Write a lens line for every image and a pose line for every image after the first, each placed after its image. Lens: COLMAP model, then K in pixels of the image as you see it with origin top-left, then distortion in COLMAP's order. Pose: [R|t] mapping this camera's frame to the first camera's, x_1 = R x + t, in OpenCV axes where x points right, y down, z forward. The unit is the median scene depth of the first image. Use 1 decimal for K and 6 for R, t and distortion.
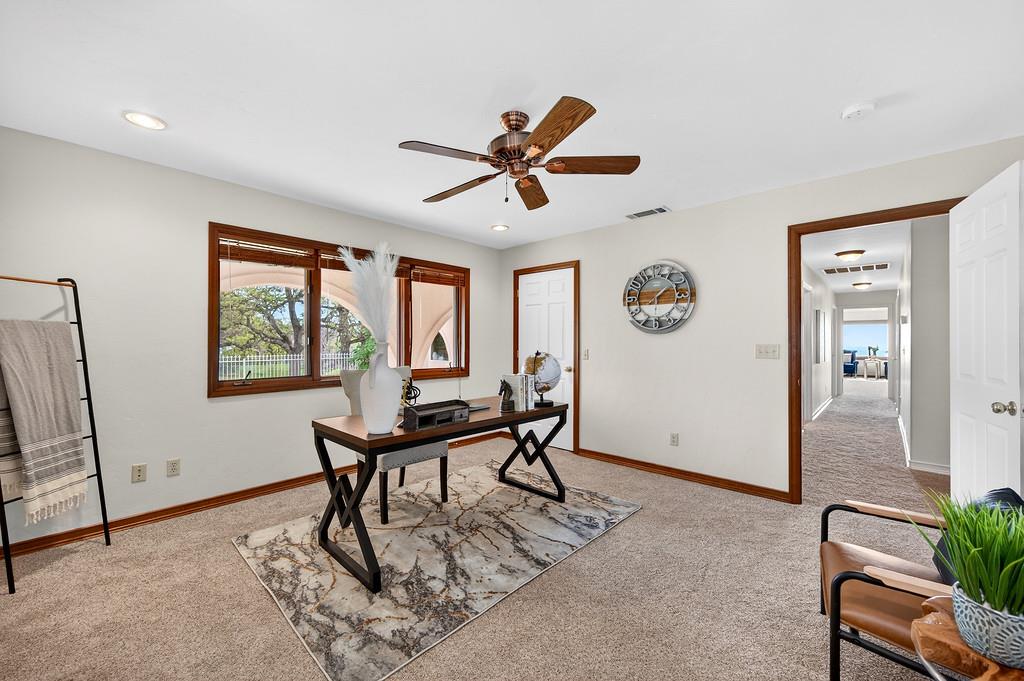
lens RADIAL K [[403.1, 0, 516.2], [0, 403.1, 340.1], [0, 0, 1]] dist [-0.000760, -0.000106]
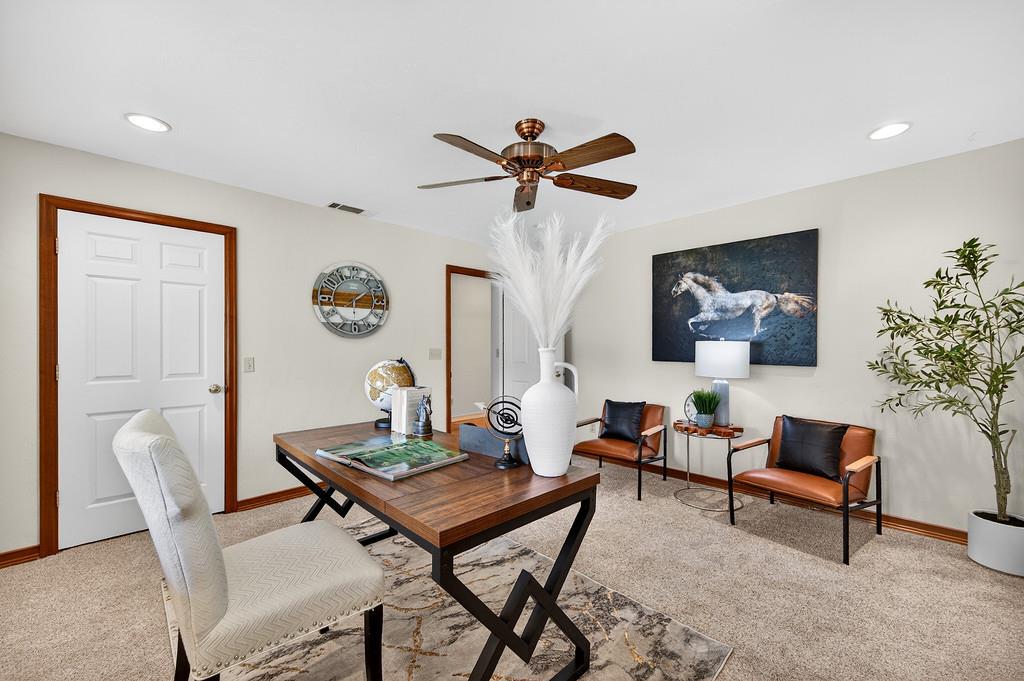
lens RADIAL K [[403.1, 0, 517.1], [0, 403.1, 344.9], [0, 0, 1]] dist [-0.000760, -0.000106]
pose [[0.050154, 0.002856, 0.998737, -0.611355], [-0.001946, 0.999994, -0.002761, 0.001436], [-0.998740, -0.001805, 0.050159, 0.587937]]
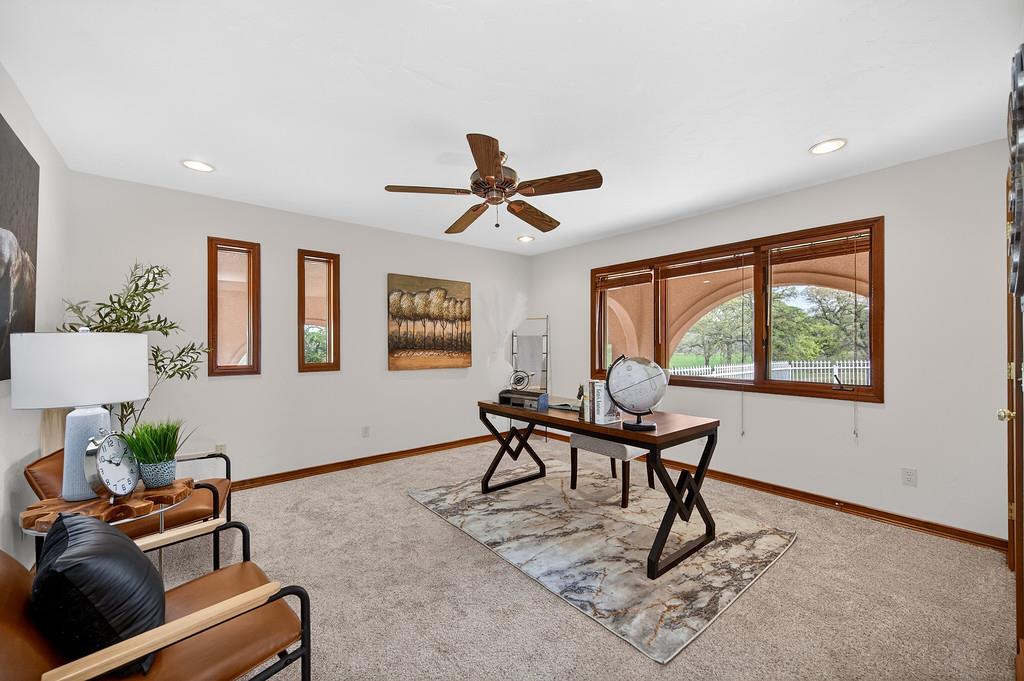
lens RADIAL K [[403.1, 0, 511.7], [0, 403.1, 342.9], [0, 0, 1]] dist [-0.000760, -0.000106]
pose [[-0.135857, -0.002330, -0.990726, 0.698386], [-0.001706, 0.999996, -0.002118, 0.001718], [0.990727, 0.001402, -0.135861, 0.721395]]
